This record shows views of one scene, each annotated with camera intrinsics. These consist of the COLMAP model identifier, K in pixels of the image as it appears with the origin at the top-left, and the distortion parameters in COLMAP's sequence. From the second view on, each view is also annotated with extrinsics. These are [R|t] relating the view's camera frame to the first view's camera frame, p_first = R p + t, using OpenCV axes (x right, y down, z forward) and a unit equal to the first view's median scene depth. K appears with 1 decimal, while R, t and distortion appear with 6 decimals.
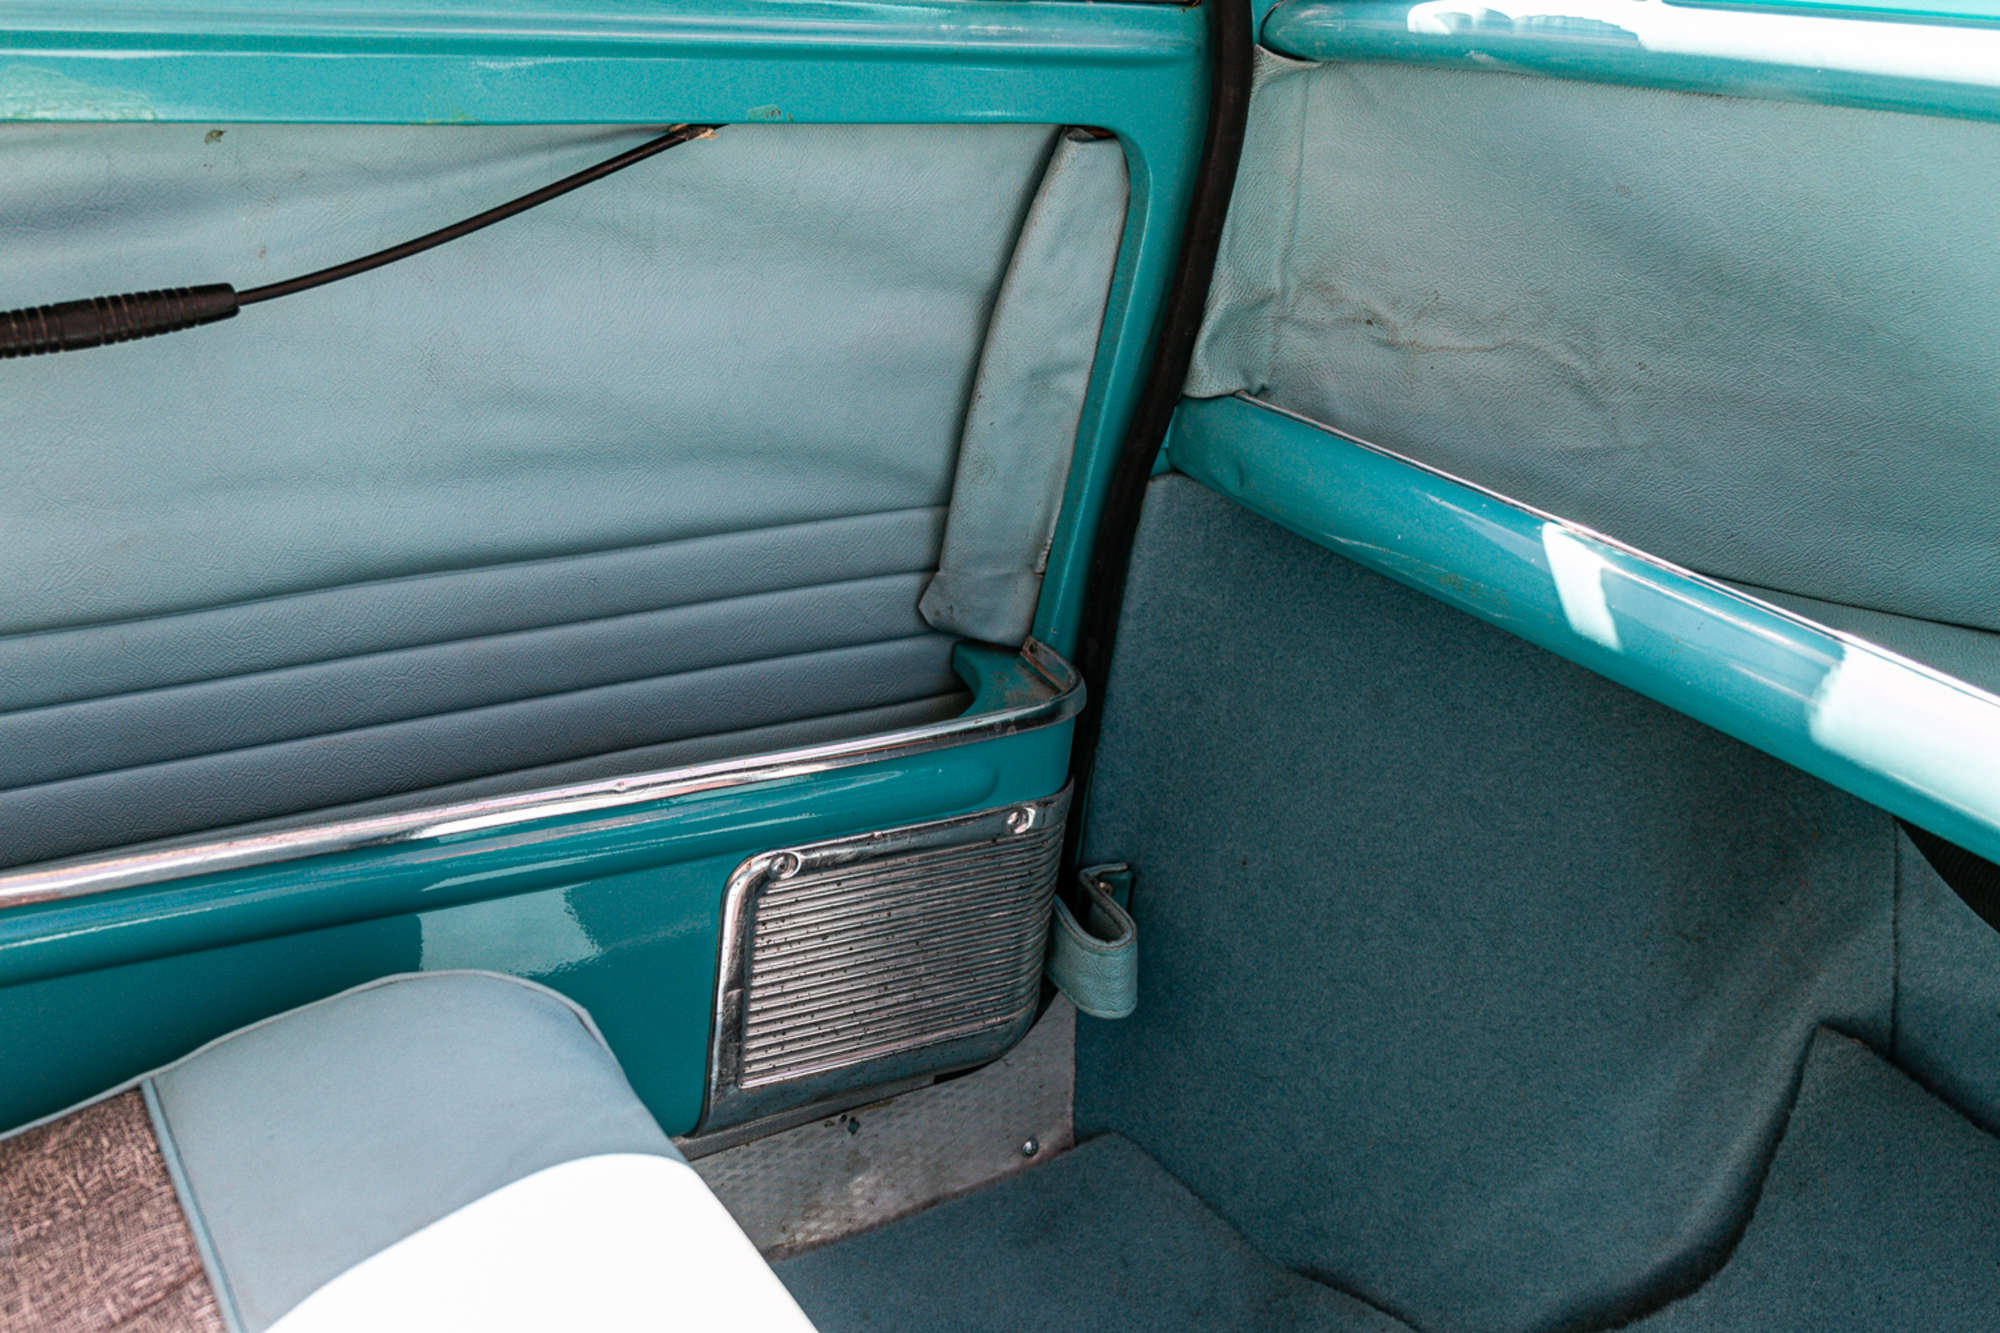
lens RADIAL K [[2274.5, 0, 1000.0], [0, 2274.5, 666.5], [0, 0, 1]] dist [-0.001220, 0.005092]
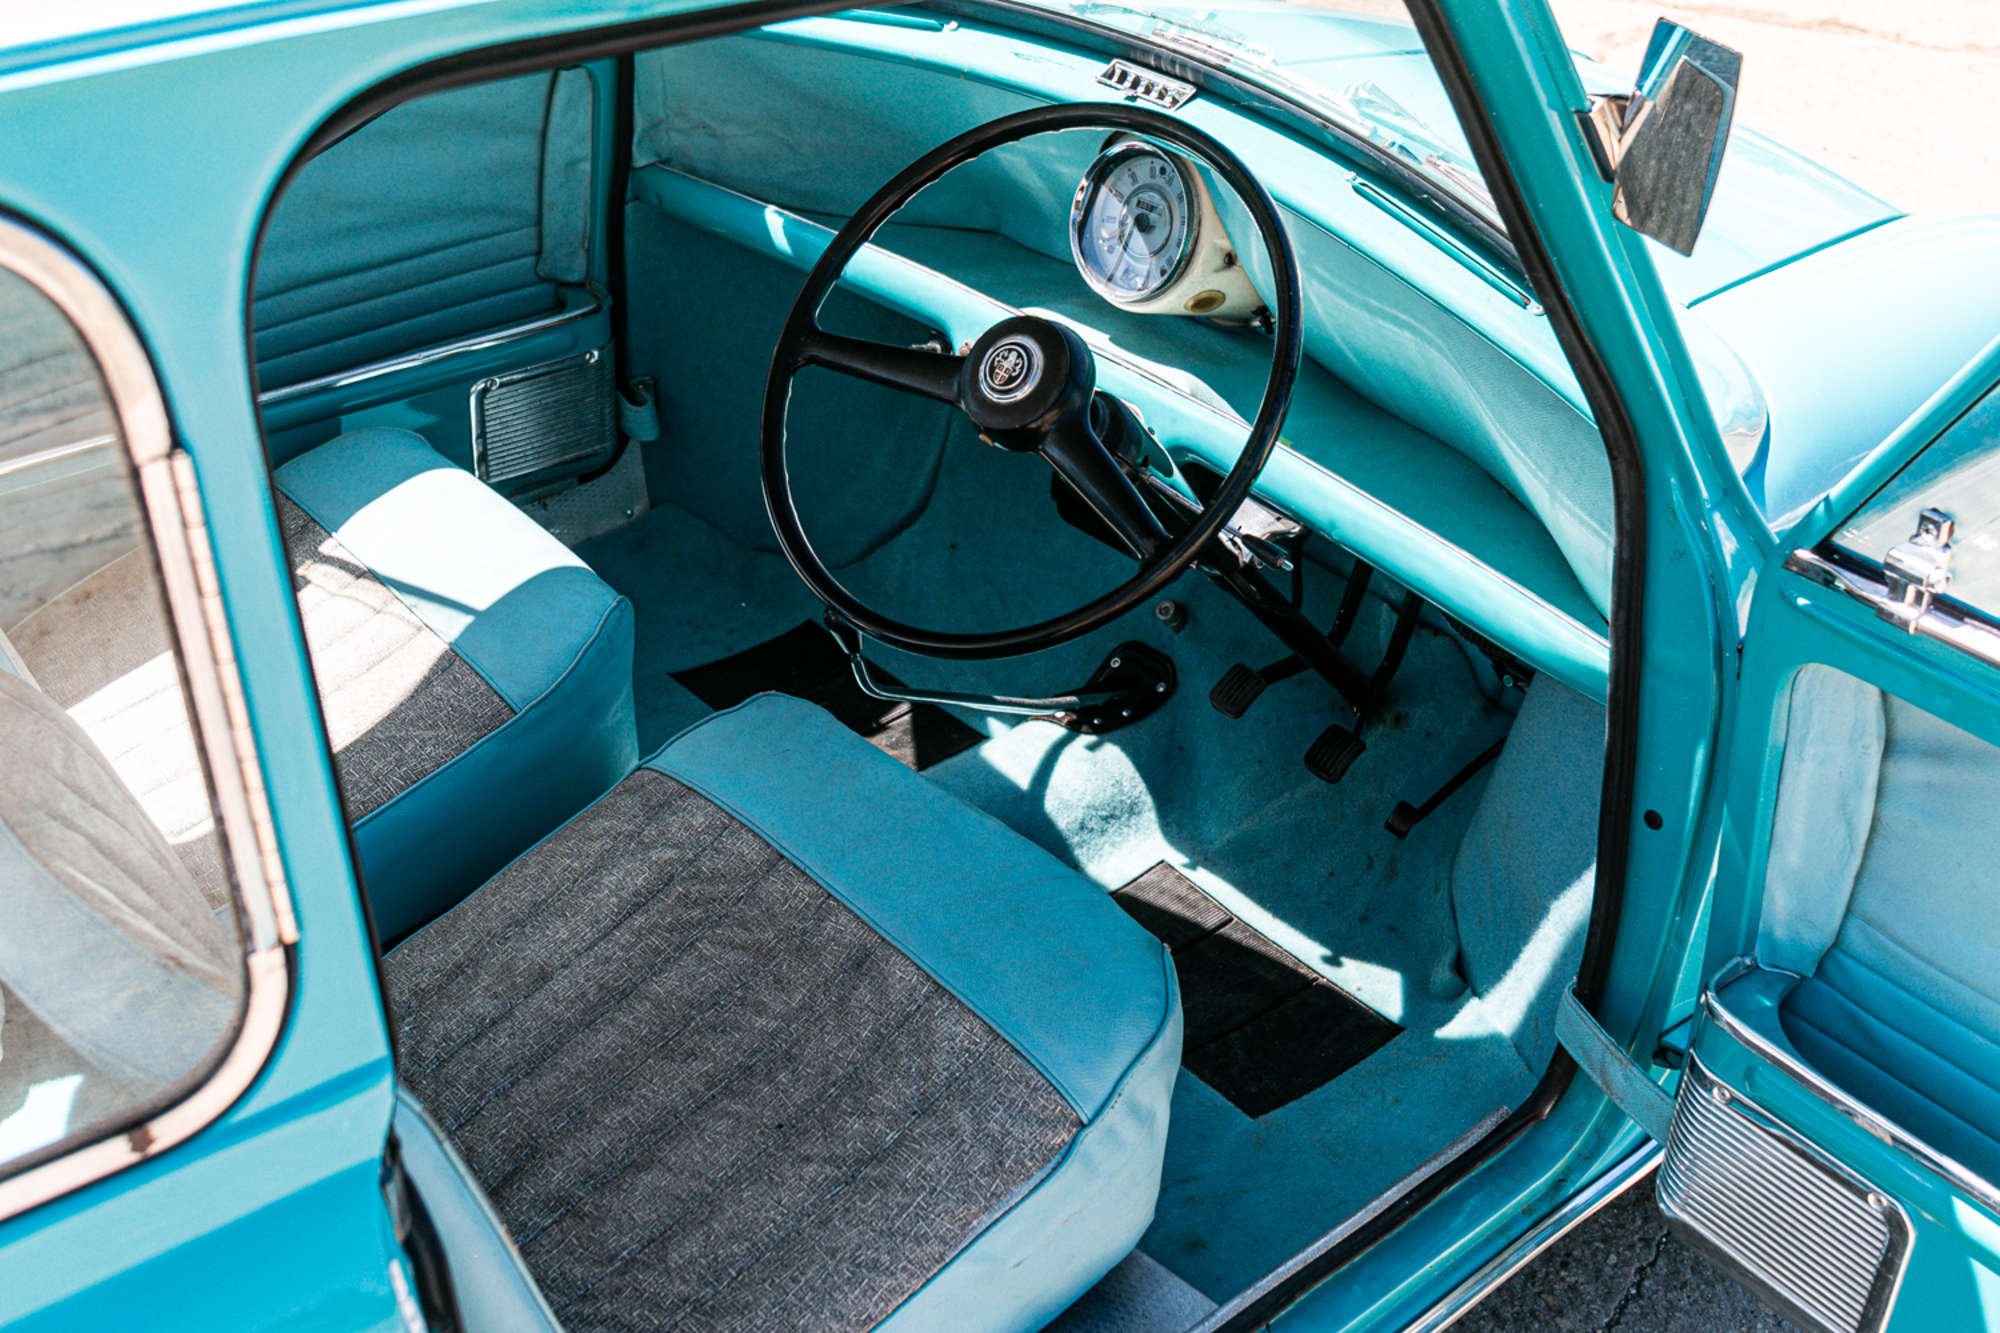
lens RADIAL K [[2274.5, 0, 1000.0], [0, 2274.5, 666.5], [0, 0, 1]] dist [-0.001220, 0.005092]
pose [[0.986108, -0.138086, 0.092323, 0.164256], [0.121765, 0.978974, 0.163655, 0.047784], [-0.112980, -0.150139, 0.982188, -1.406783]]
